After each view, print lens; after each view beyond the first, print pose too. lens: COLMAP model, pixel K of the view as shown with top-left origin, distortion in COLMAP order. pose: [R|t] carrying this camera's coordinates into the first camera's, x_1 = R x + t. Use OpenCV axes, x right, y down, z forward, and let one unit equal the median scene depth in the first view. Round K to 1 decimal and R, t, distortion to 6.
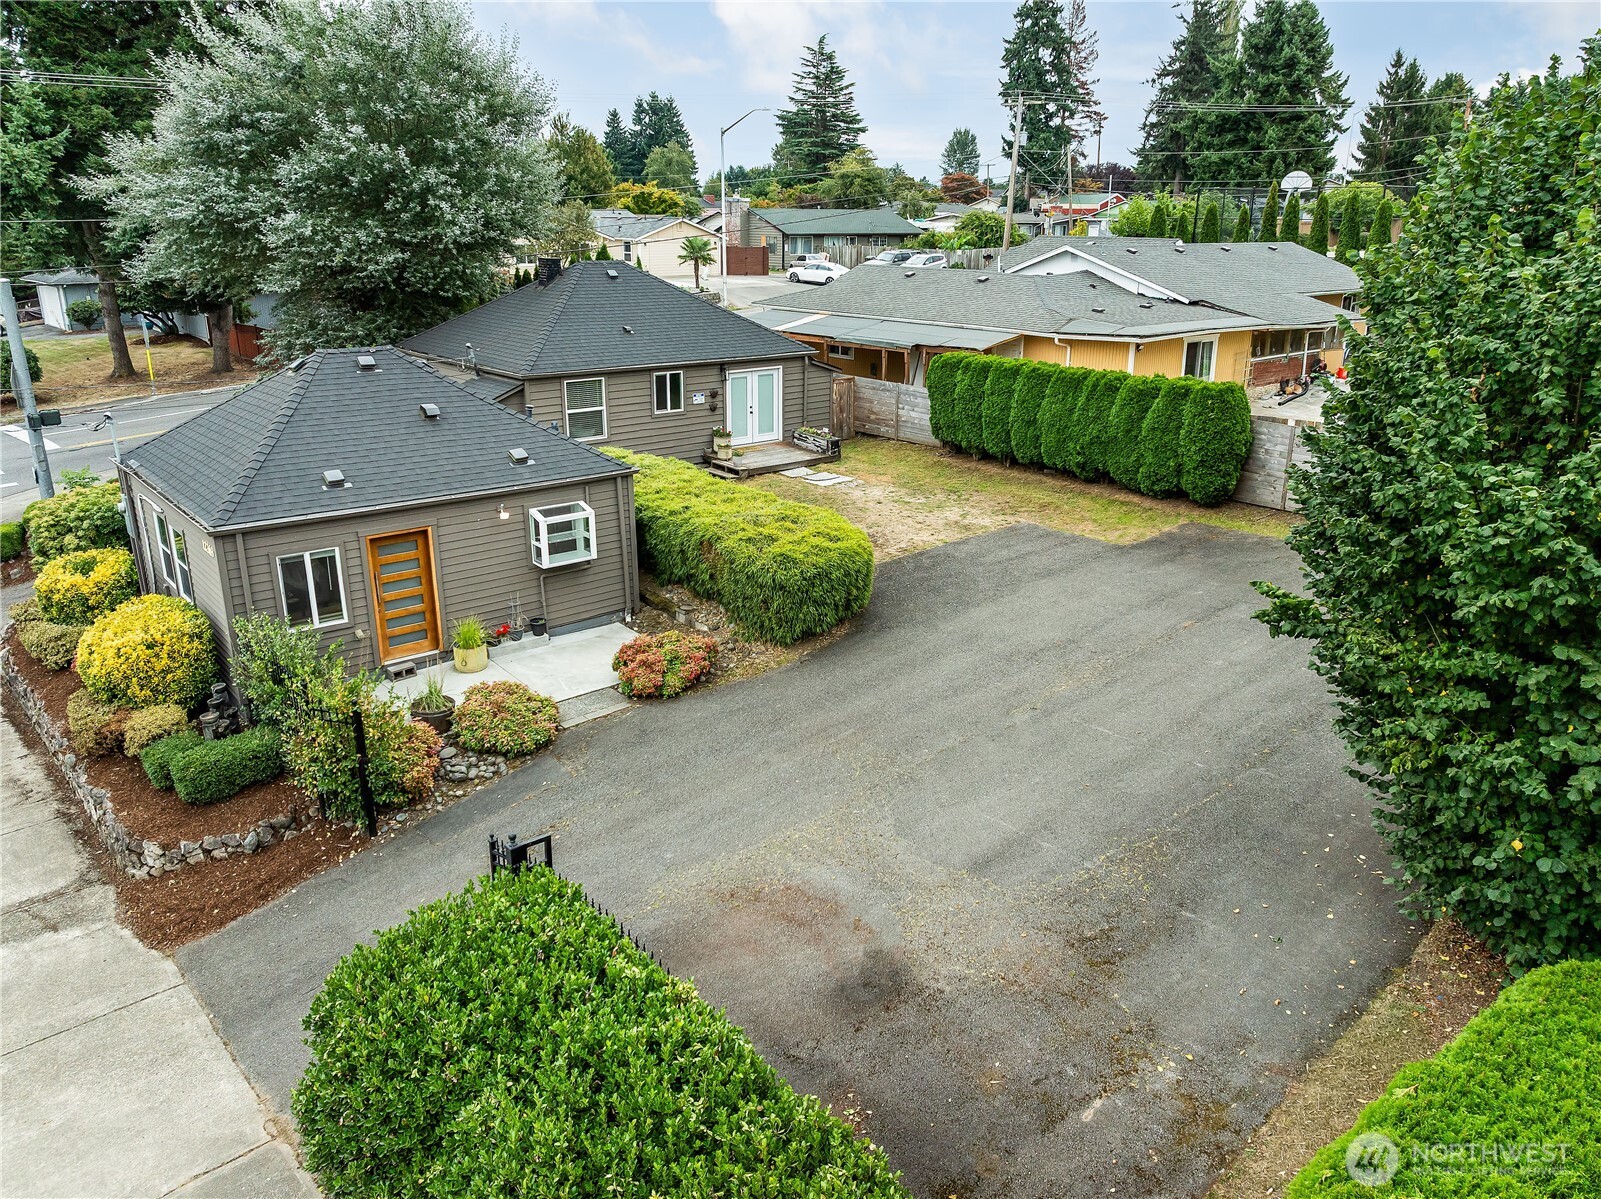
lens RADIAL K [[1152.1, 0, 826.2], [0, 1152.1, 625.8], [0, 0, 1]] dist [-0.030682, 0.000086]
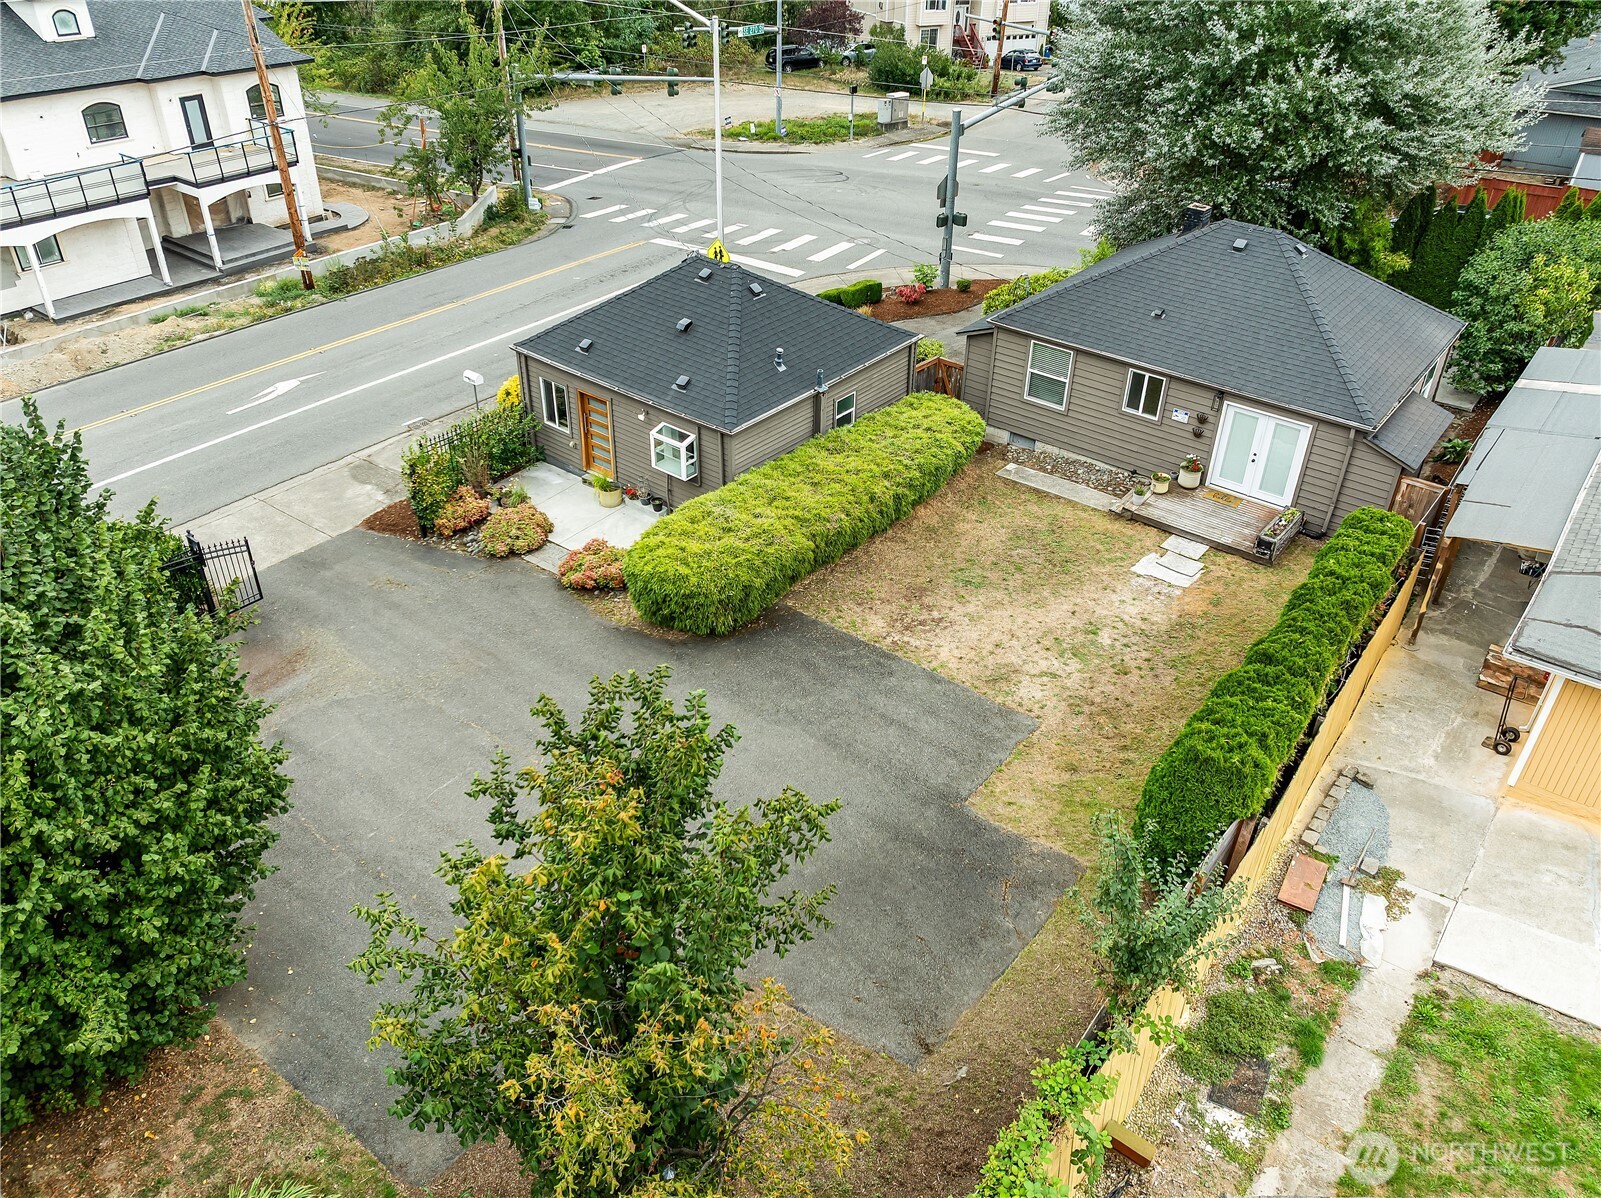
lens RADIAL K [[1179.5, 0, 806.8], [0, 1179.5, 591.6], [0, 0, 1]] dist [-0.011725, -0.006992]
pose [[0.187033, 0.542099, -0.819236, 0.615146], [-0.350968, 0.815786, 0.459690, -0.389031], [0.917519, 0.201549, 0.342838, 0.461875]]
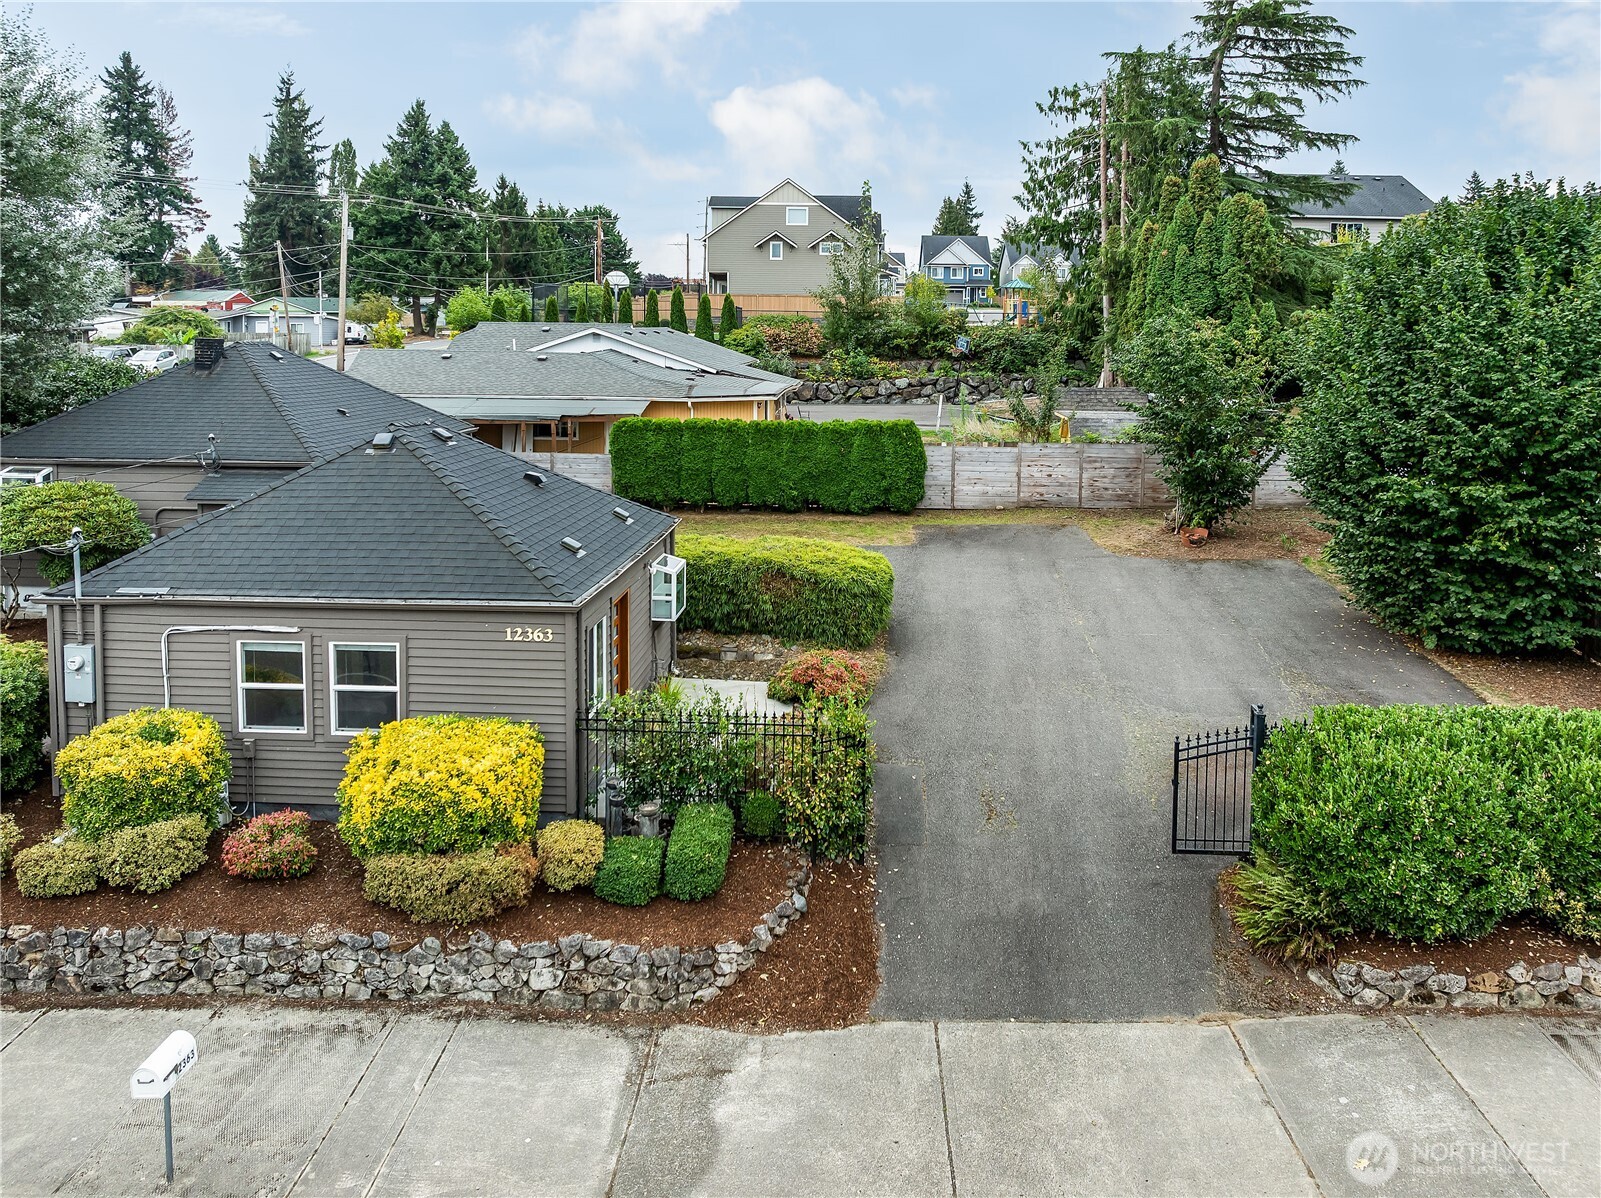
lens RADIAL K [[1192.4, 0, 836.4], [0, 1192.4, 406.2], [0, 0, 1]] dist [-0.008728, -0.016130]
pose [[0.689334, -0.051465, 0.722613, -0.559836], [0.242134, 0.956476, -0.162863, -0.016777], [-0.682781, 0.287236, 0.671793, 0.100621]]
